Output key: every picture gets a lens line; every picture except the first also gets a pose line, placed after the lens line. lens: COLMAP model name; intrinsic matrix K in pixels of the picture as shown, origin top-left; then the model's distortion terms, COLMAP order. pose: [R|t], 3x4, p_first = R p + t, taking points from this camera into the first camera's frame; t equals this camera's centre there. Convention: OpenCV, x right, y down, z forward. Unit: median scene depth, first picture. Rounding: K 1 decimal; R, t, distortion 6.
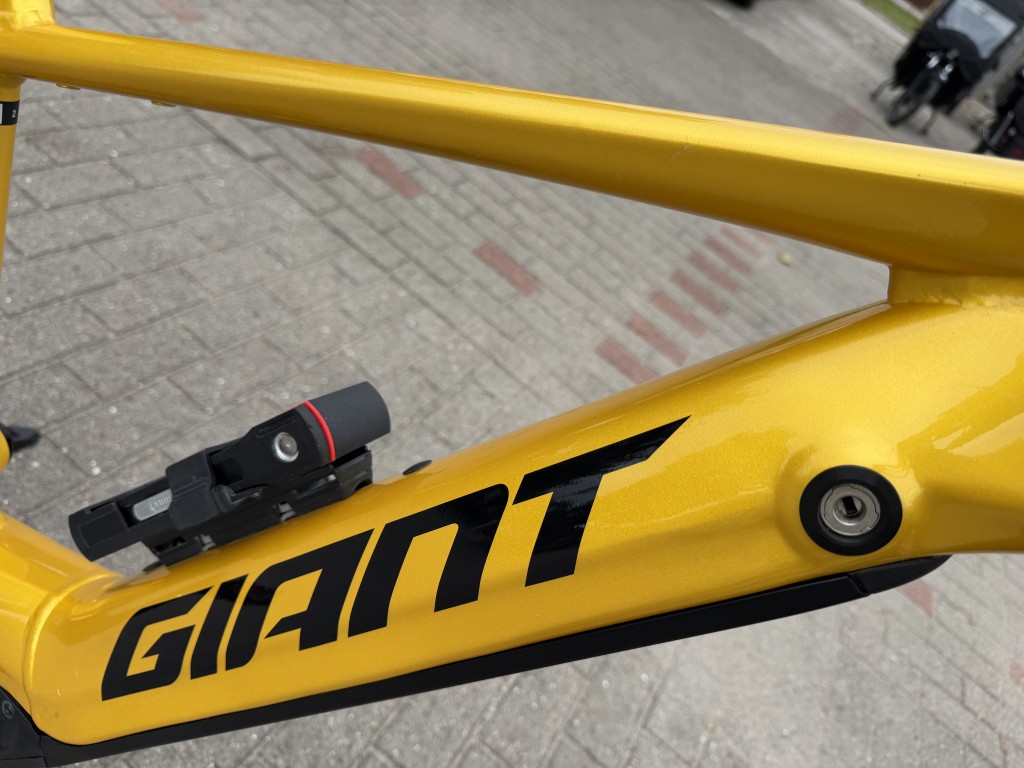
lens RADIAL K [[727.6, 0, 524.4], [0, 727.6, 379.3], [0, 0, 1]] dist [-0.005266, -0.003012]
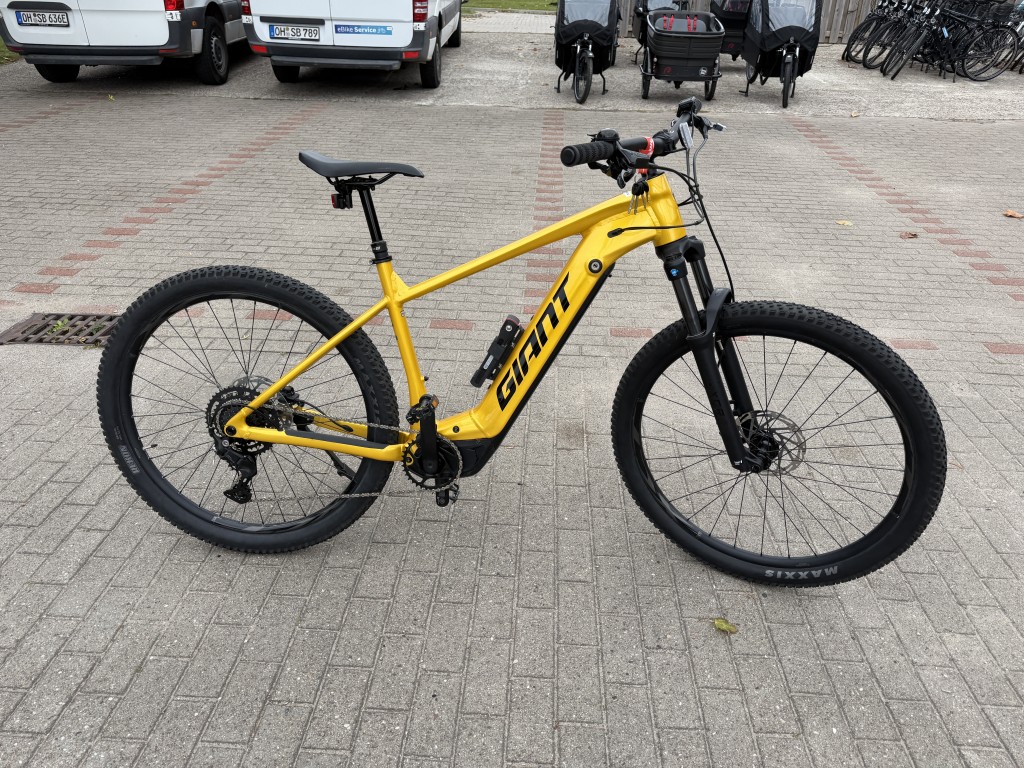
lens RADIAL K [[727.6, 0, 524.4], [0, 727.6, 379.3], [0, 0, 1]] dist [-0.005266, -0.003012]
pose [[0.798553, -0.582184, 0.152891, -1.126108], [0.592613, 0.804919, -0.030231, 0.548027], [-0.105465, 0.114746, 0.987781, -3.578477]]
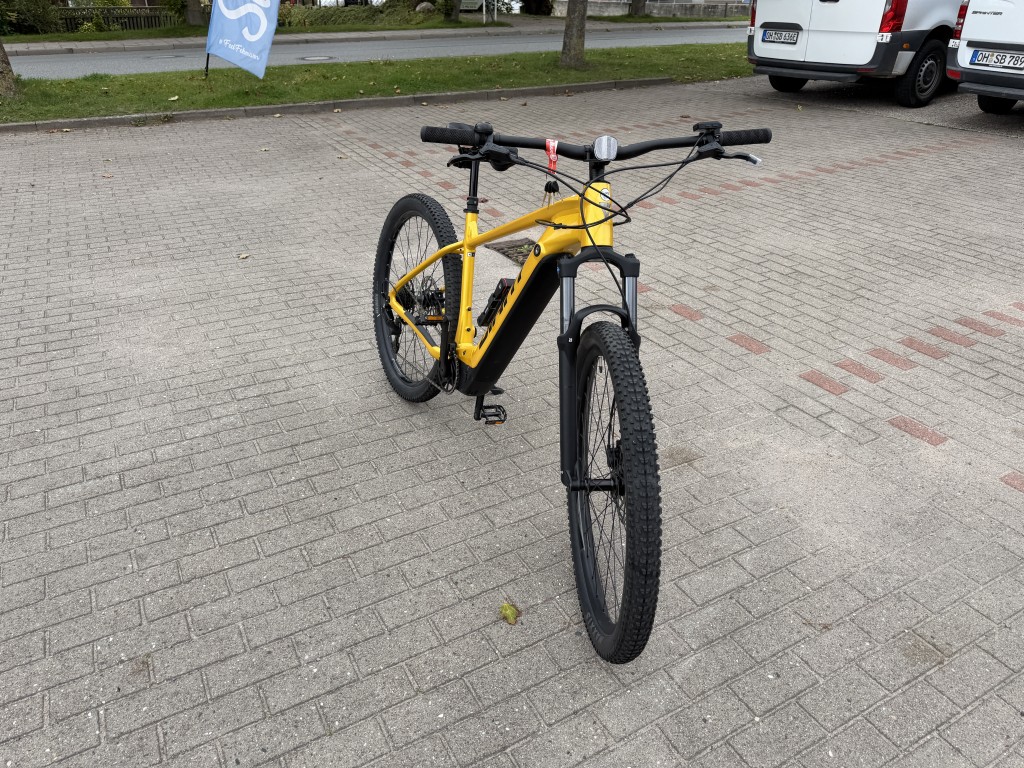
lens RADIAL K [[727.6, 0, 524.4], [0, 727.6, 379.3], [0, 0, 1]] dist [-0.005266, -0.003012]
pose [[0.771340, -0.191457, -0.606942, 3.050390], [-0.026486, 0.943194, -0.331186, 2.596294], [0.635872, 0.271532, 0.722452, -2.765710]]
